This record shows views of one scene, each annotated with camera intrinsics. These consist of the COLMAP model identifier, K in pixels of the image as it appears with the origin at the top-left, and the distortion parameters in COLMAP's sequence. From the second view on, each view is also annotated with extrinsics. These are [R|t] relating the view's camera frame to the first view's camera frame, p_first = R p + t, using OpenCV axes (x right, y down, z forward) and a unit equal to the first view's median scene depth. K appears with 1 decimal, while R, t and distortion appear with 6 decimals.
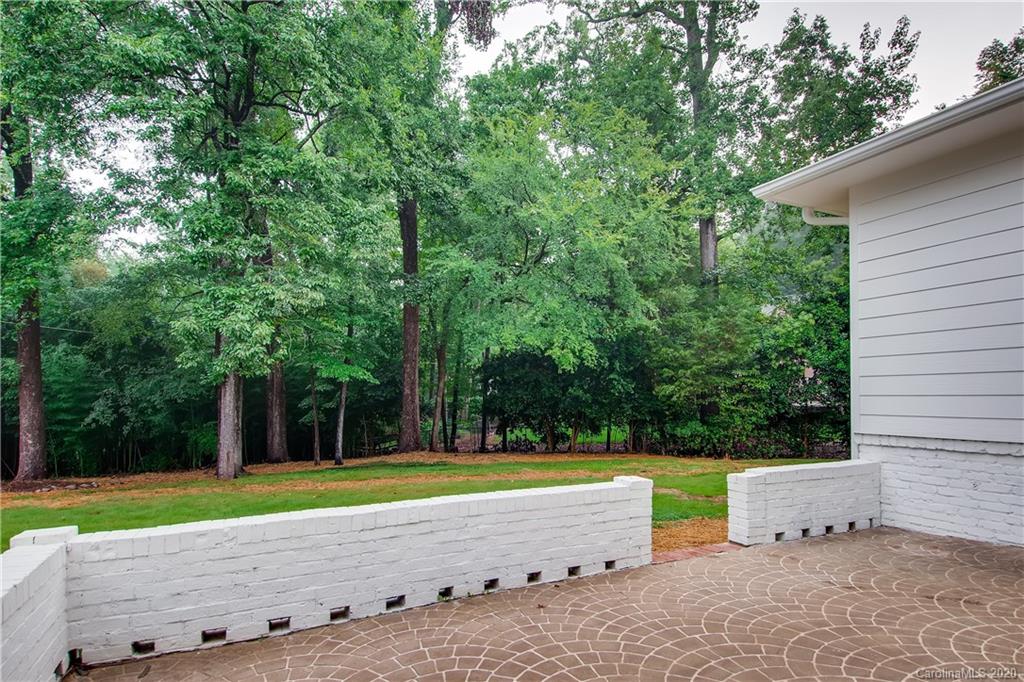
lens RADIAL K [[505.3, 0, 513.3], [0, 505.3, 354.5], [0, 0, 1]] dist [0.029381, -0.000568]
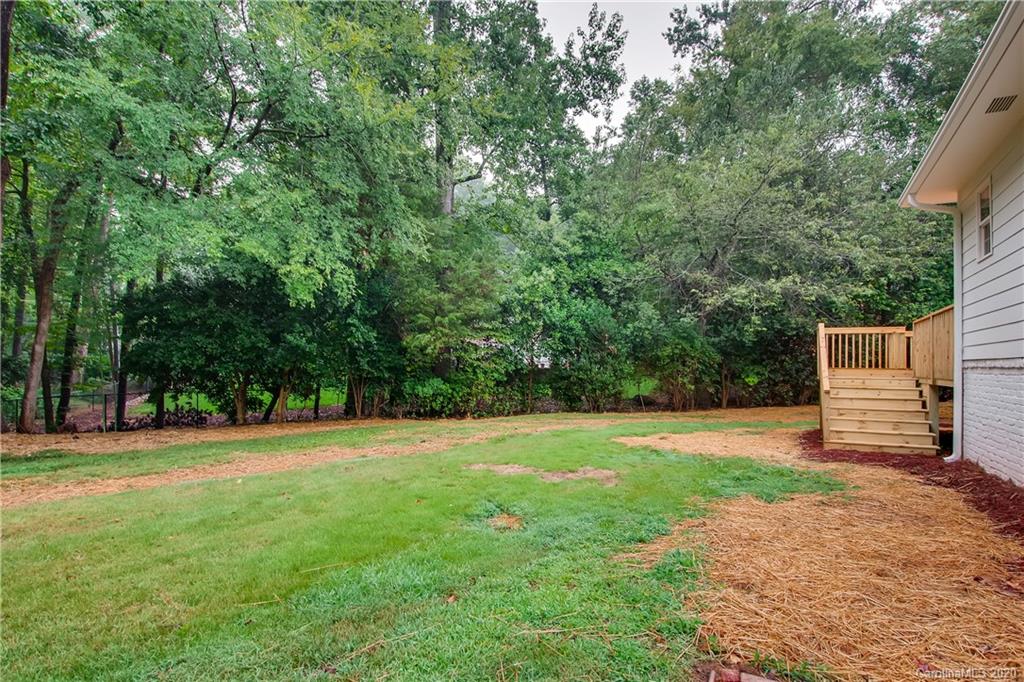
lens RADIAL K [[506.0, 0, 516.2], [0, 506.0, 351.4], [0, 0, 1]] dist [0.044997, -0.046443]
pose [[0.811515, 0.023977, 0.583839, -0.046206], [-0.061348, 0.997132, 0.044322, 0.037269], [-0.581102, -0.071786, 0.810659, 0.210038]]
